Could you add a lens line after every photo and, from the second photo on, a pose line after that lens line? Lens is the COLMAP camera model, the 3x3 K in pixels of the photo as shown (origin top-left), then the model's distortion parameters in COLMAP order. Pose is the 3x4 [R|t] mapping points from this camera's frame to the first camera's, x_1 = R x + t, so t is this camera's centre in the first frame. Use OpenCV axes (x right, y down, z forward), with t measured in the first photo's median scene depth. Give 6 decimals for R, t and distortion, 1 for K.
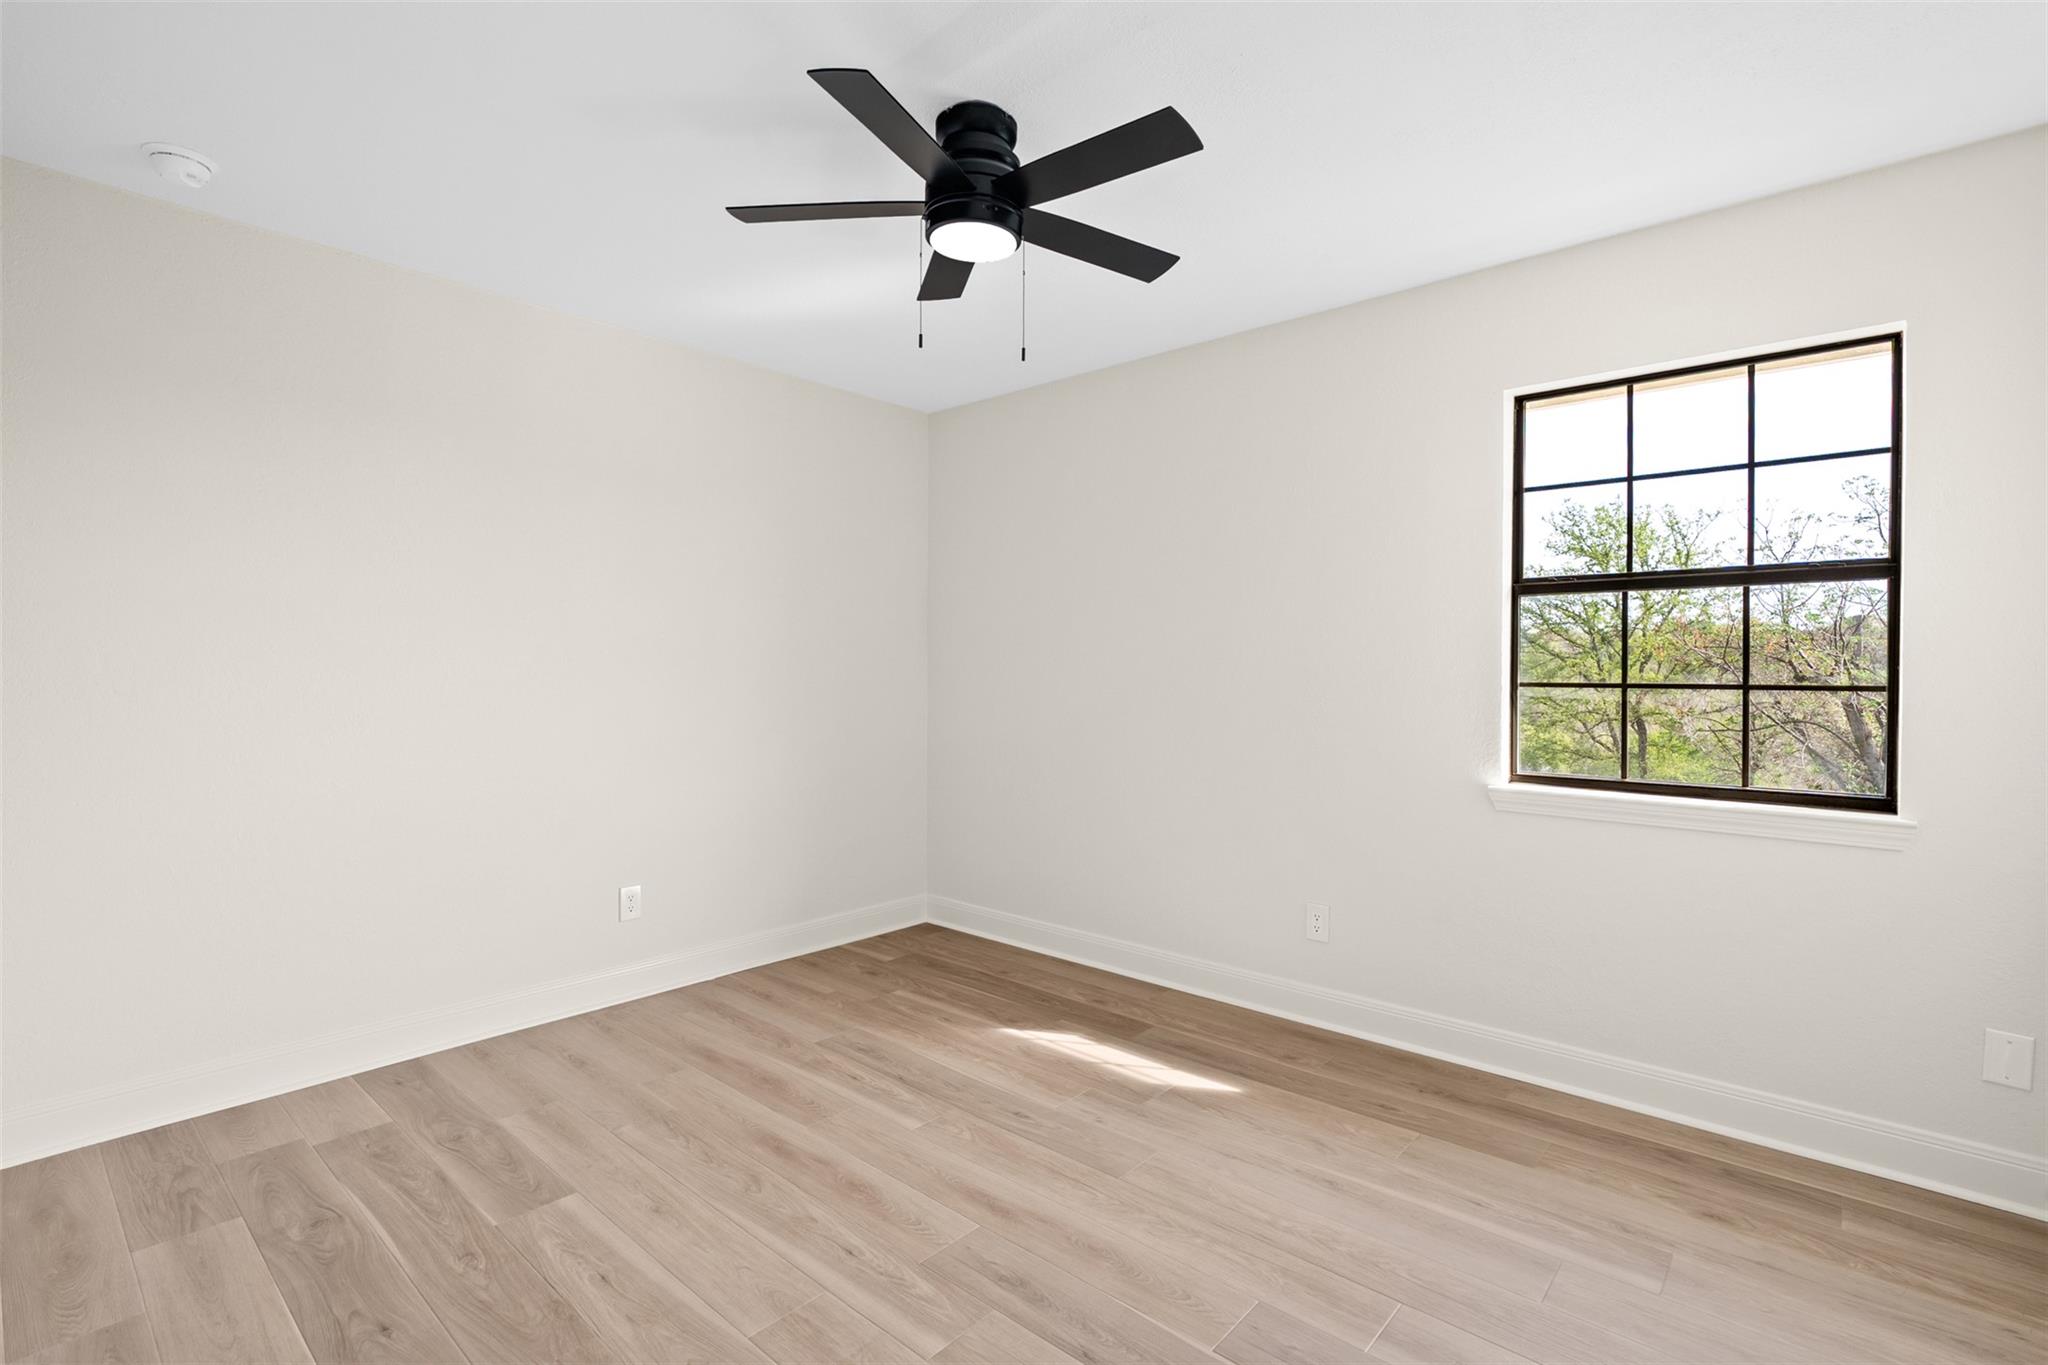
lens RADIAL K [[934.6, 0, 1020.1], [0, 934.6, 679.2], [0, 0, 1]] dist [-0.001683, -0.000280]
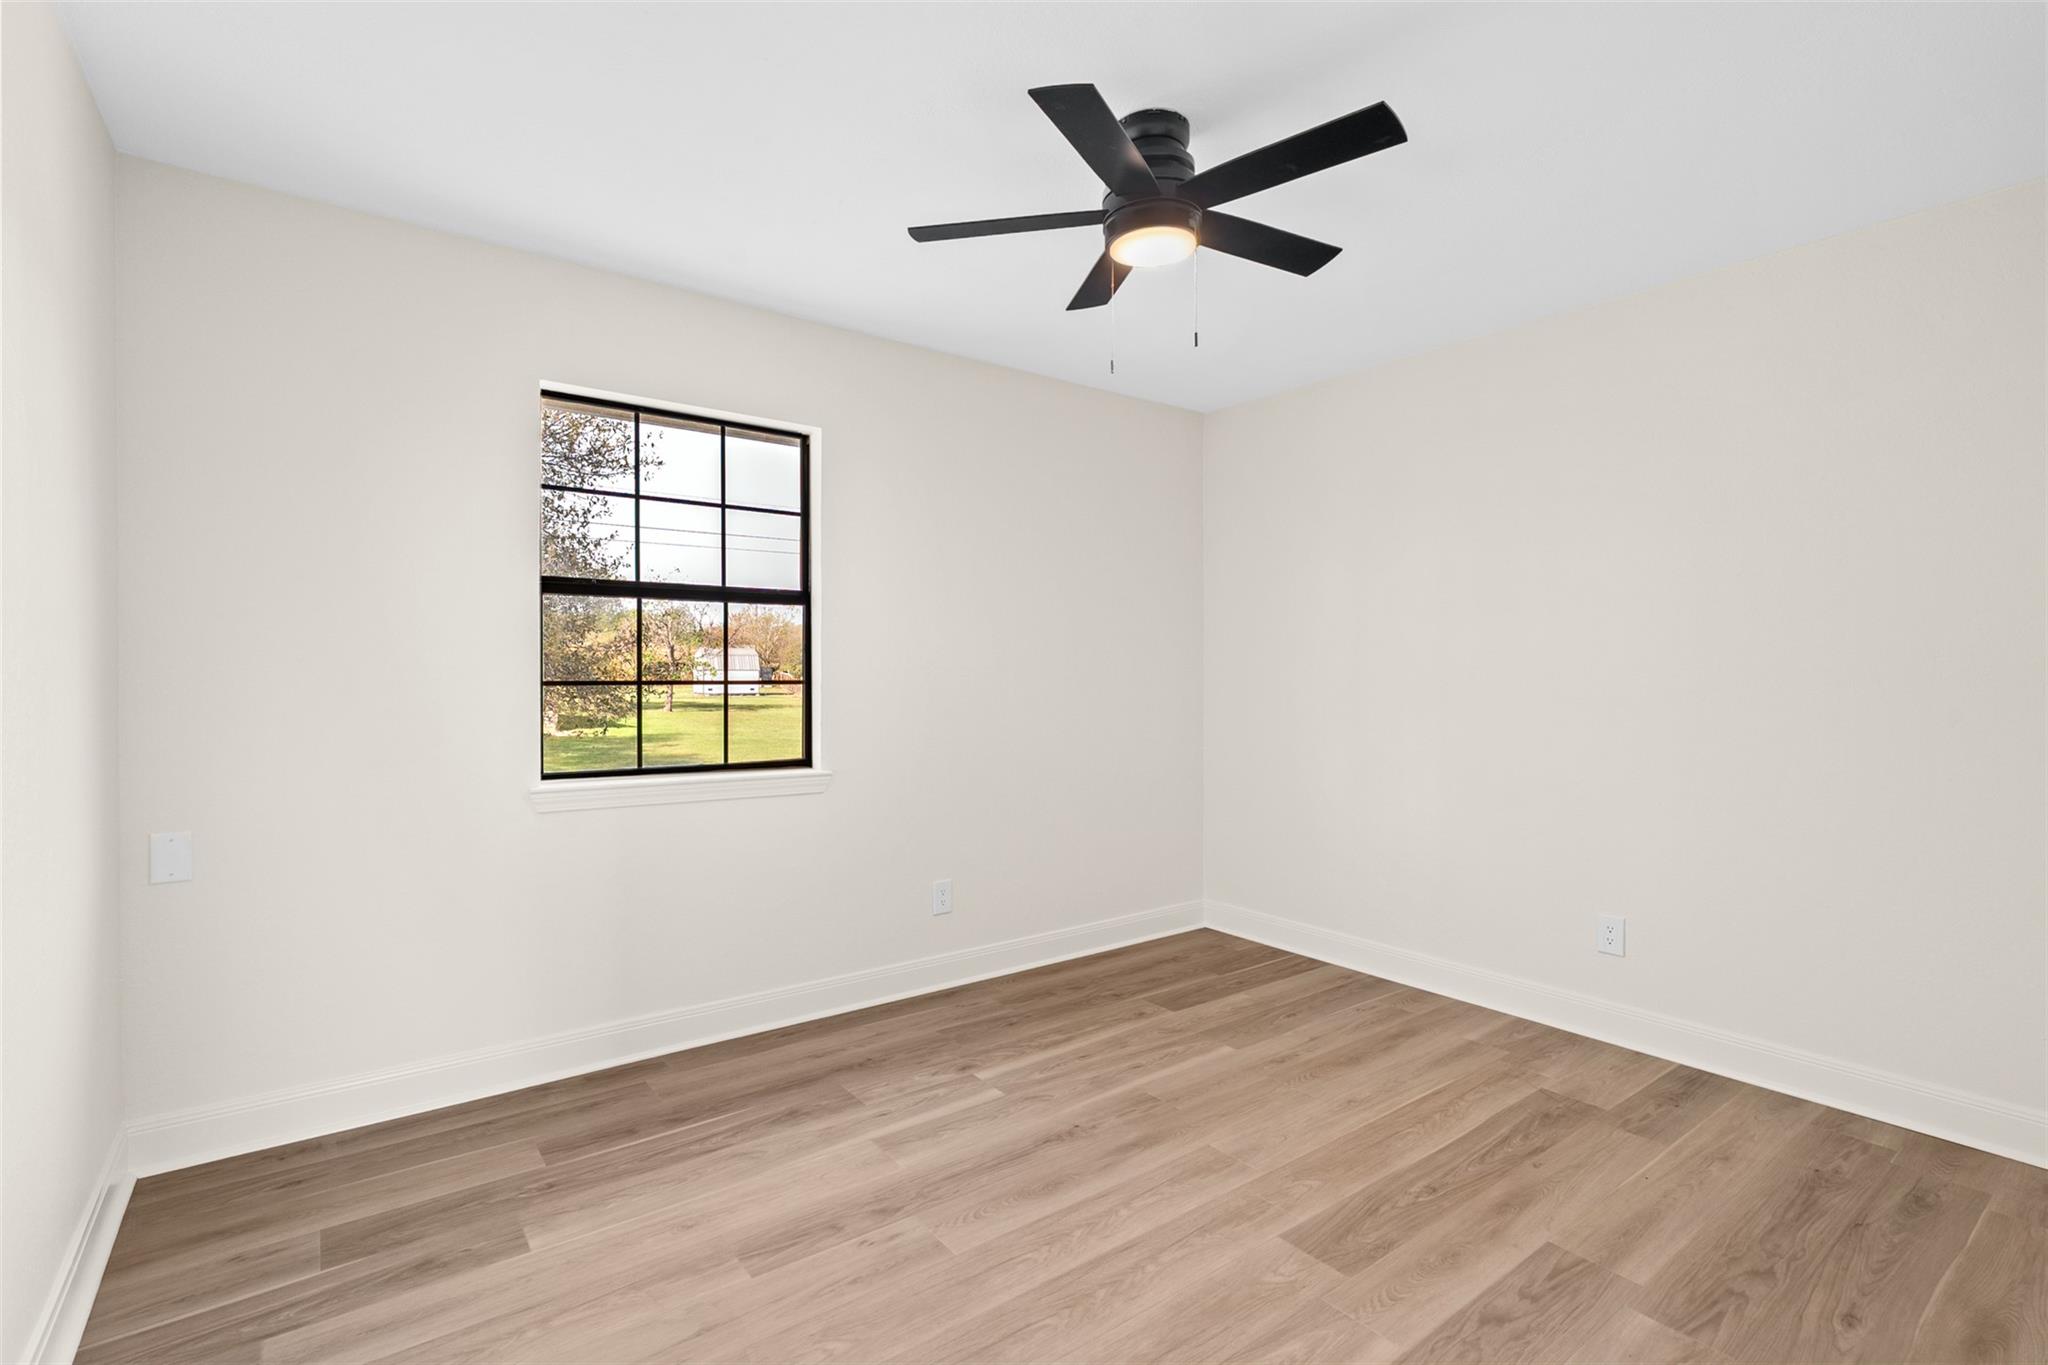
lens RADIAL K [[934.6, 0, 1020.1], [0, 934.6, 679.2], [0, 0, 1]] dist [-0.001683, -0.000280]
pose [[0.199313, -0.008449, 0.979900, -0.409704], [0.016855, 0.999844, 0.005193, 0.005368], [-0.979791, 0.015482, 0.199424, 0.387928]]
